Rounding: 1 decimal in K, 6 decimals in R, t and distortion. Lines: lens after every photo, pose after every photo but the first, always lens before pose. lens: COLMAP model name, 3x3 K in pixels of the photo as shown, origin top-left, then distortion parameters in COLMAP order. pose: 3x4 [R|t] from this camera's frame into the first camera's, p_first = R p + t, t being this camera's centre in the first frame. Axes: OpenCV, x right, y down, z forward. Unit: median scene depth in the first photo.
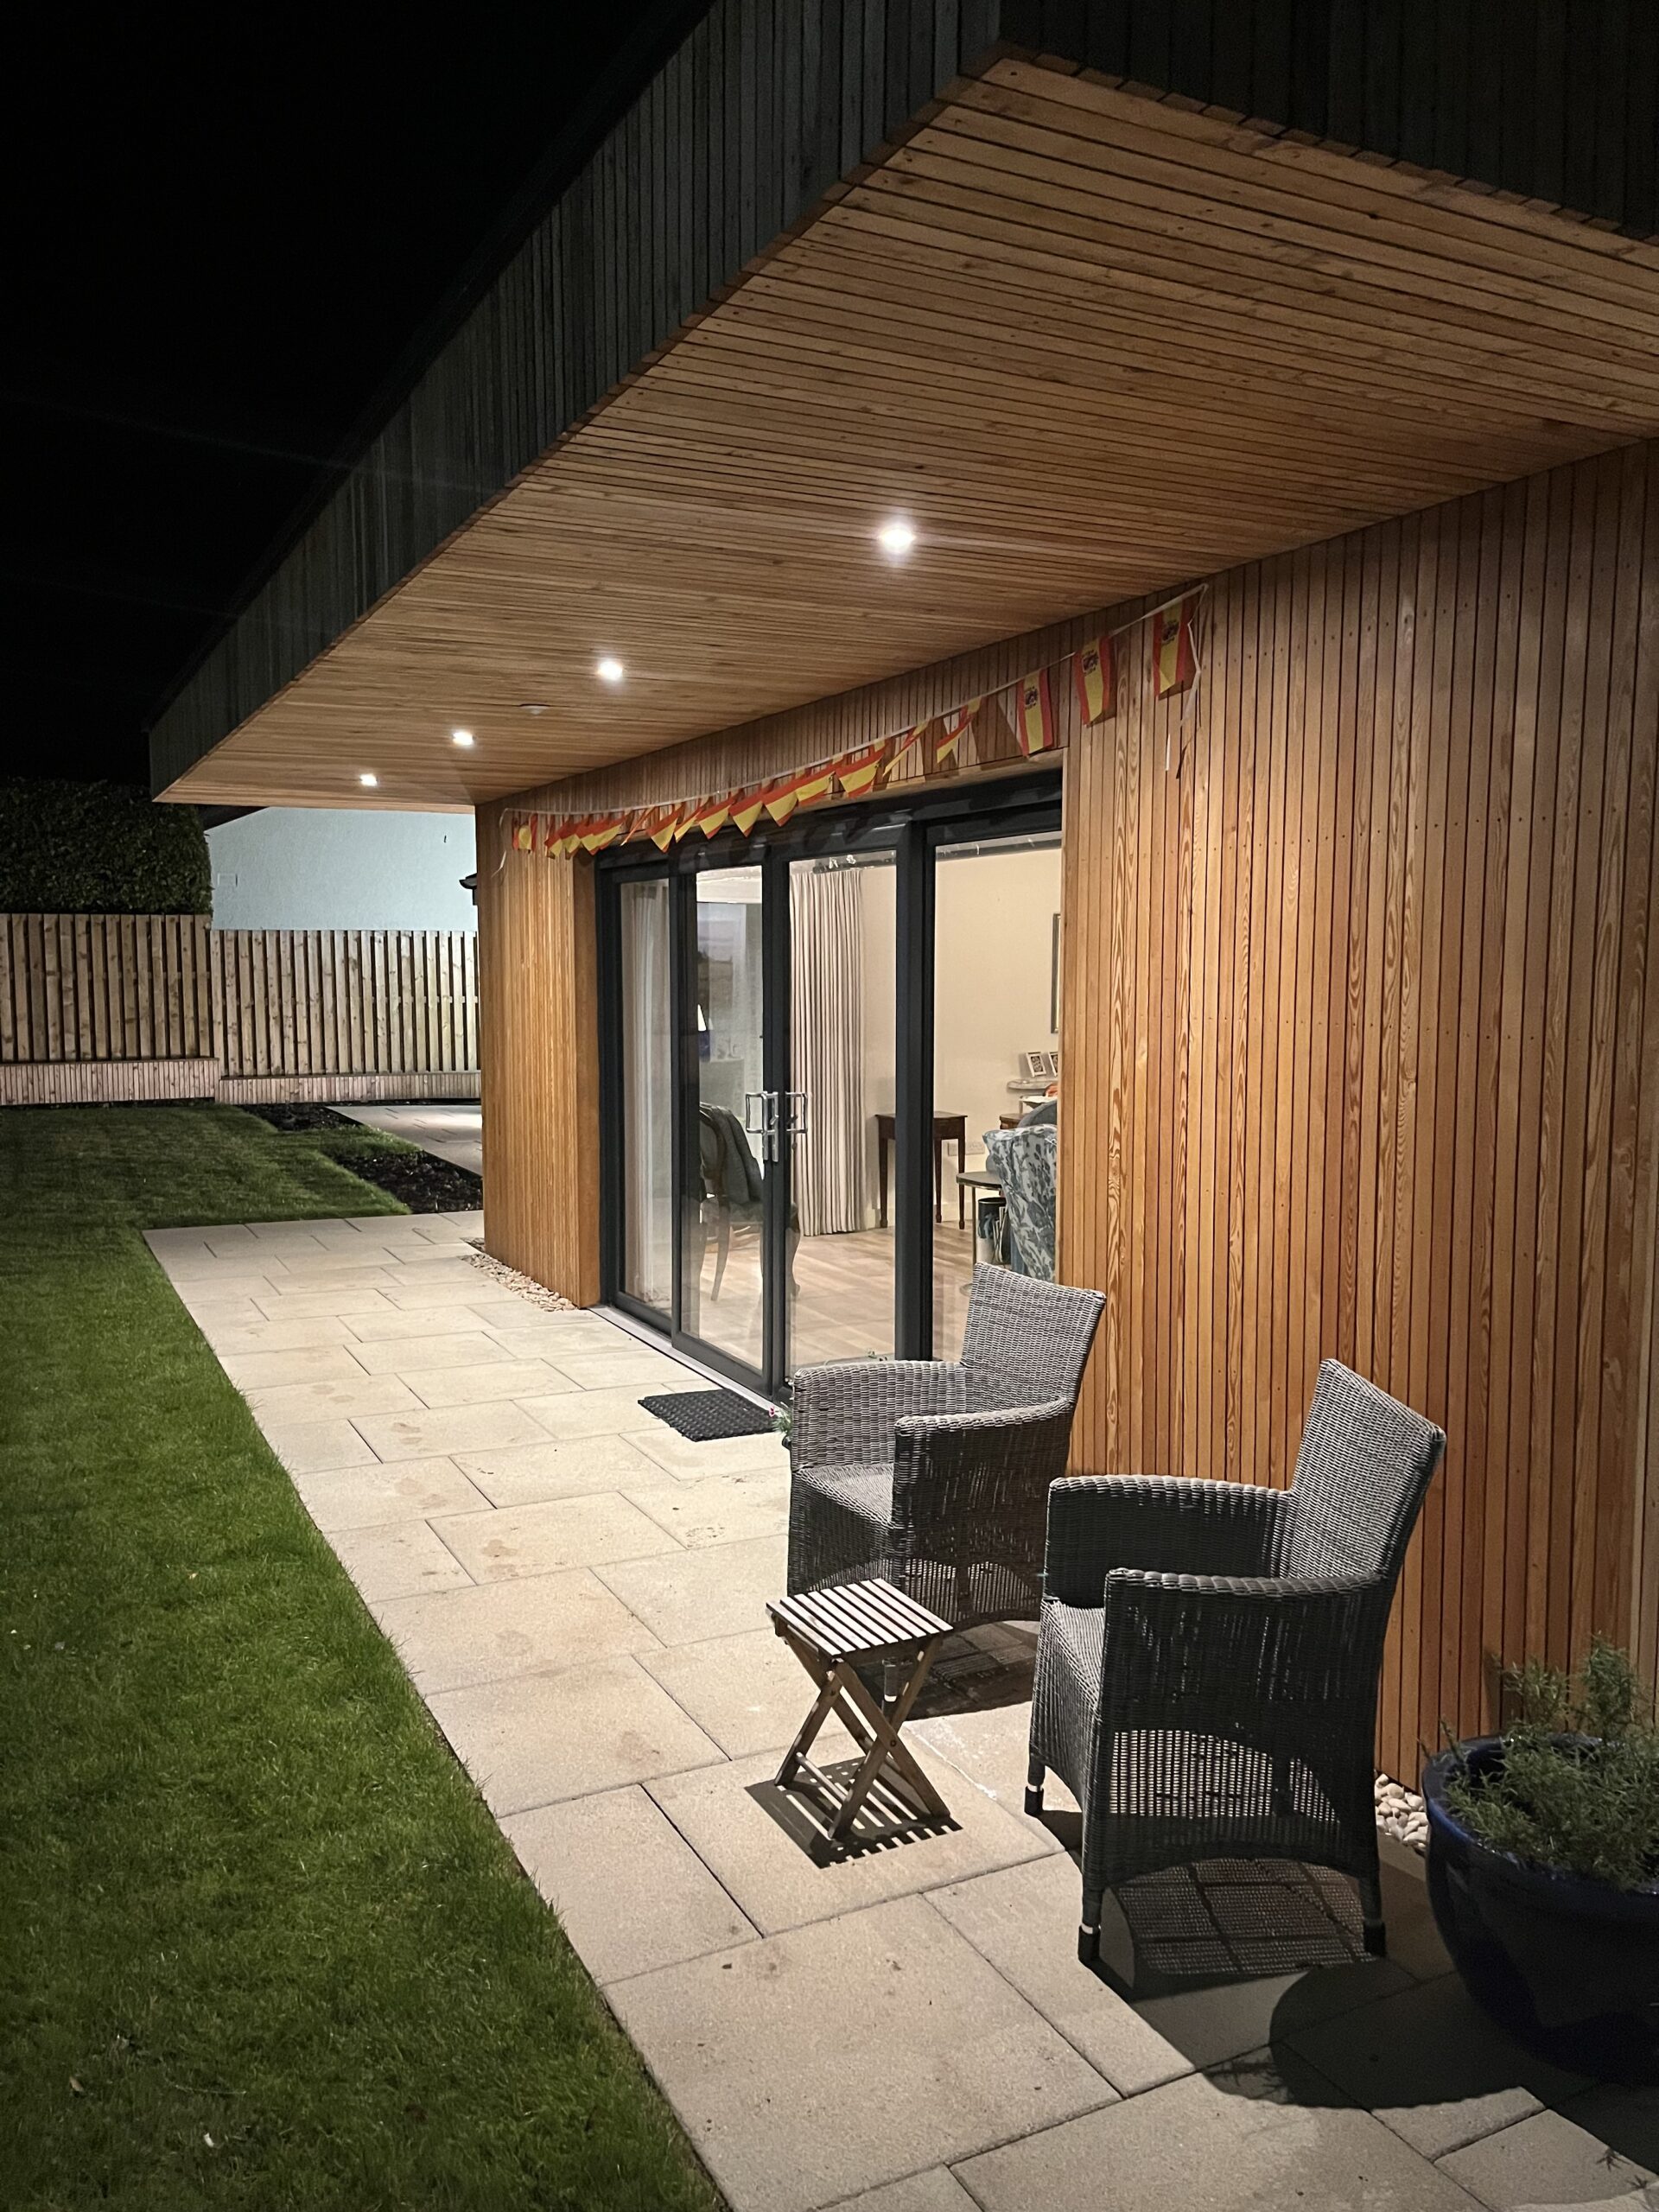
lens RADIAL K [[1678.4, 0, 817.4], [0, 1678.4, 1126.9], [0, 0, 1]] dist [0.060675, -0.077873]
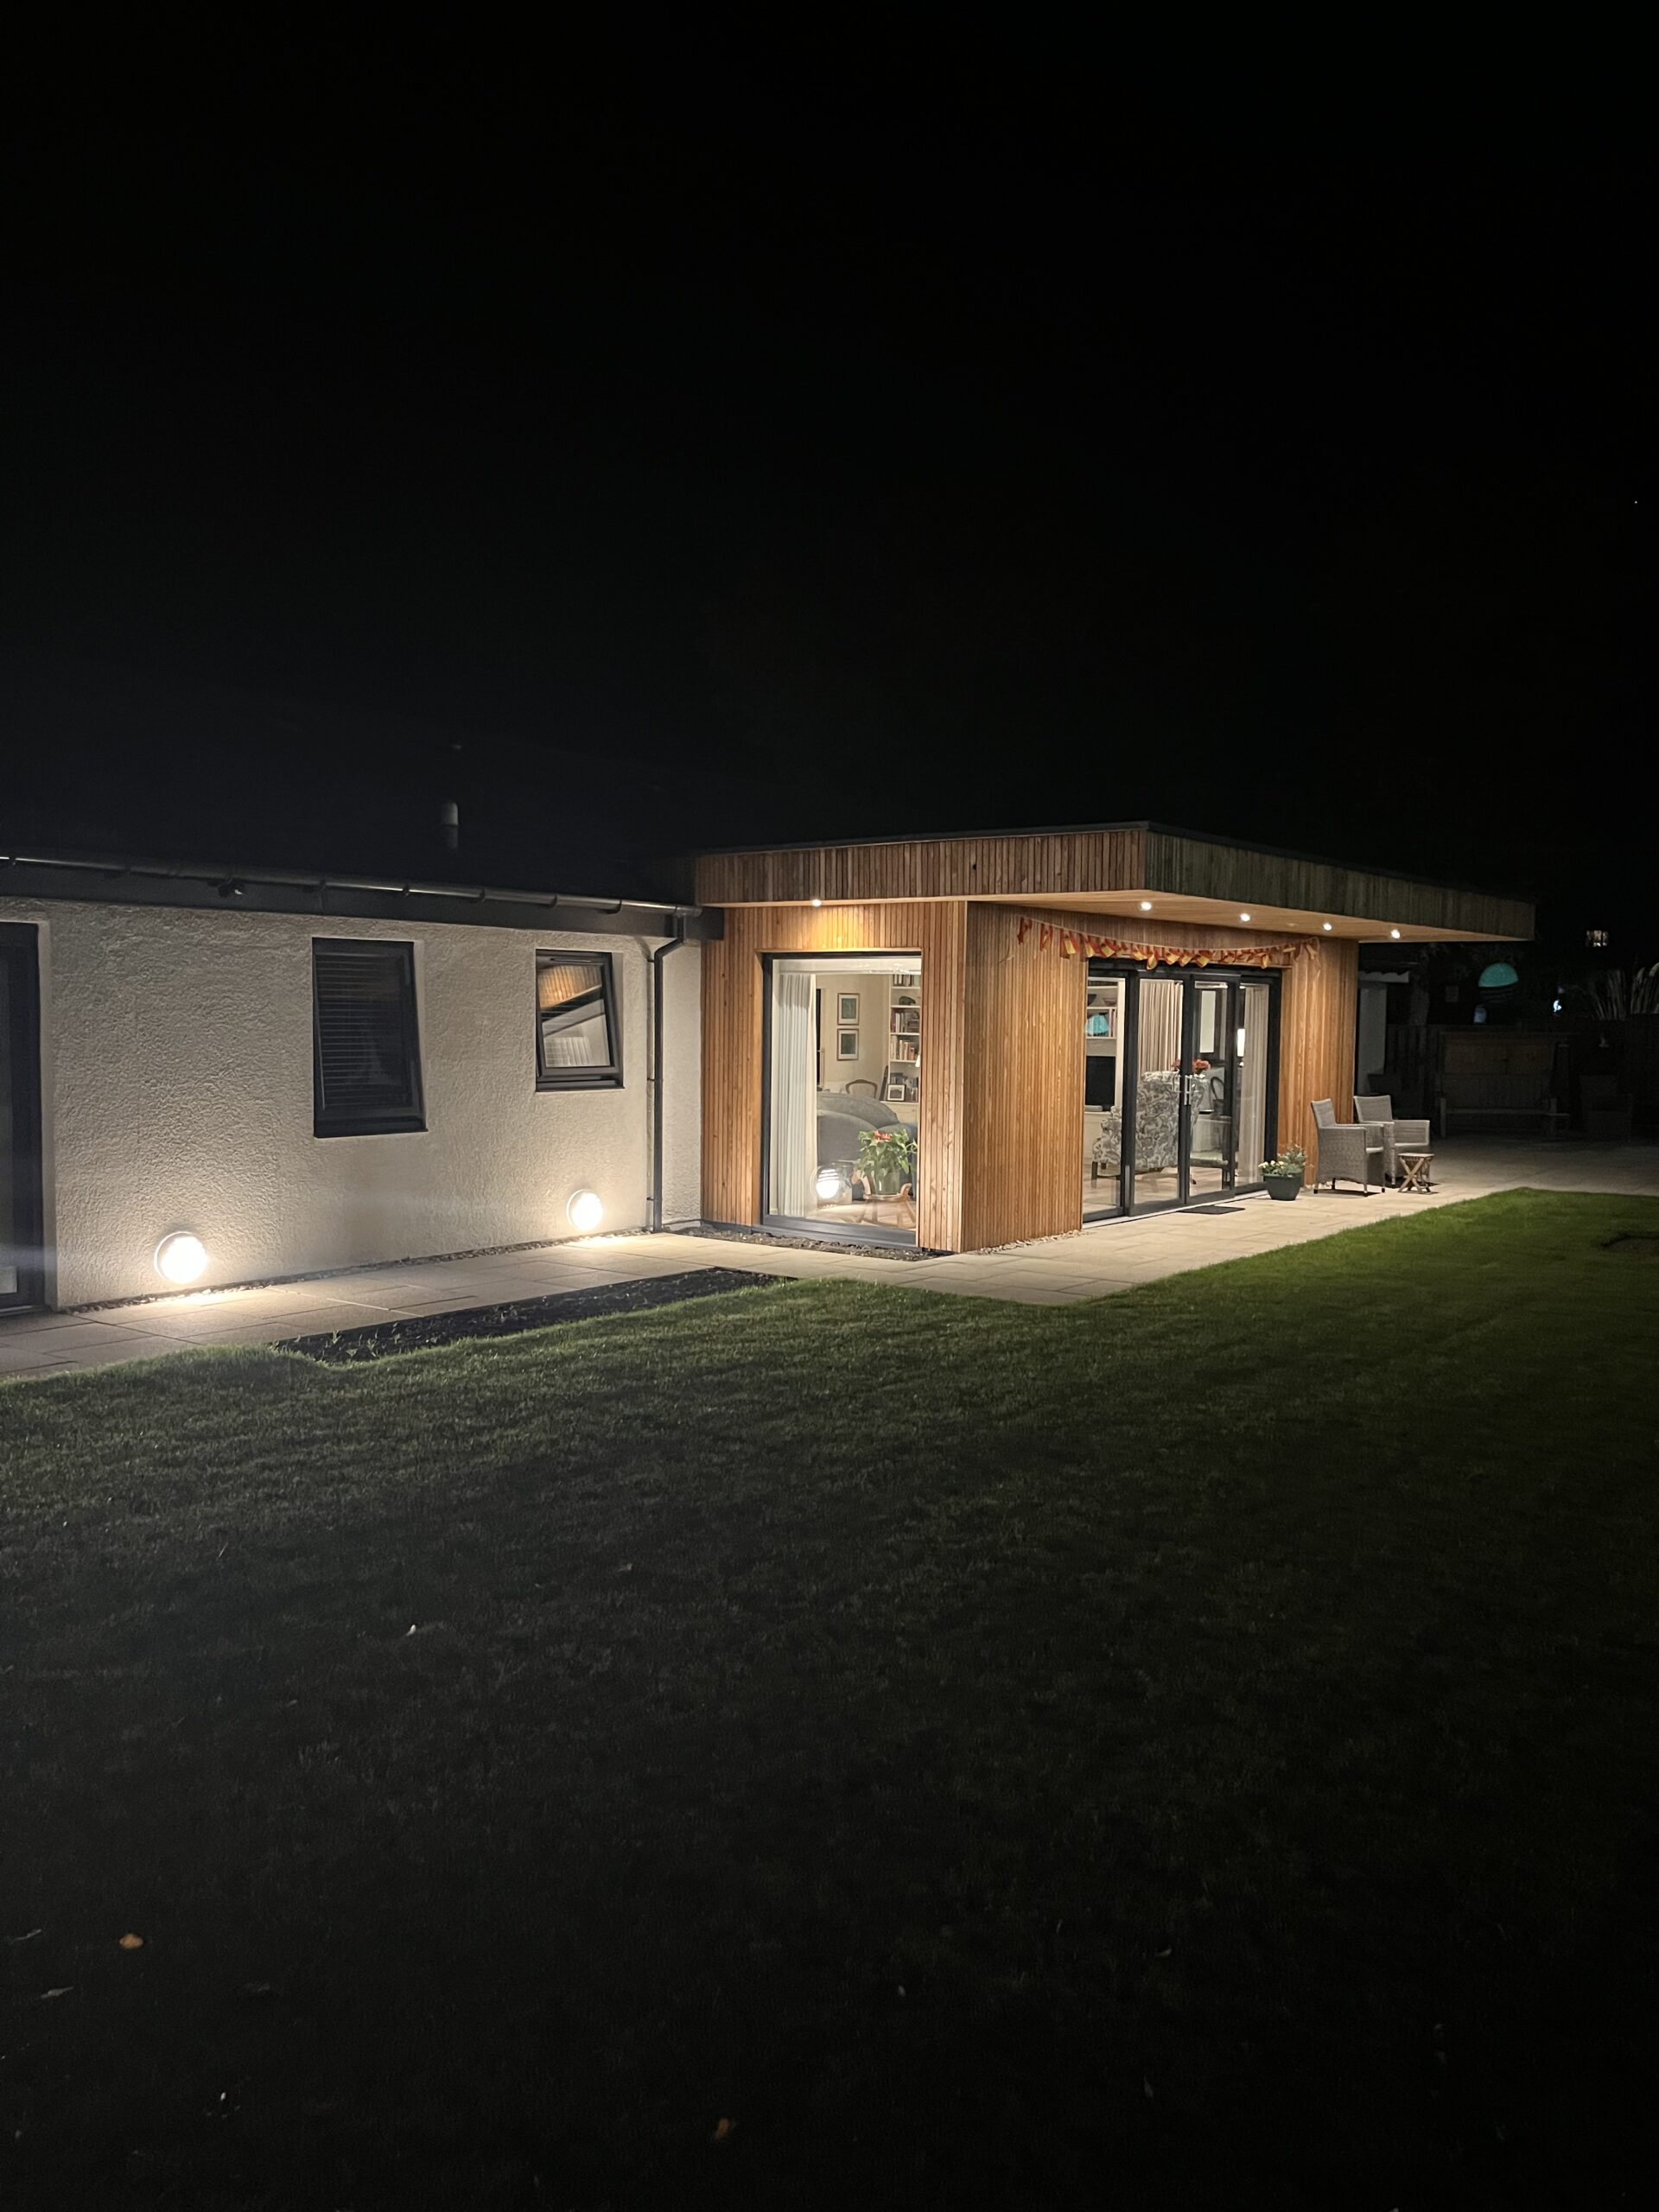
lens RADIAL K [[1678.4, 0, 817.4], [0, 1678.4, 1126.9], [0, 0, 1]] dist [0.060675, -0.077873]
pose [[-0.421875, -0.072616, 0.903741, -1.984503], [0.075355, 0.990530, 0.114766, -0.263782], [-0.903517, 0.116519, -0.412408, 2.477948]]
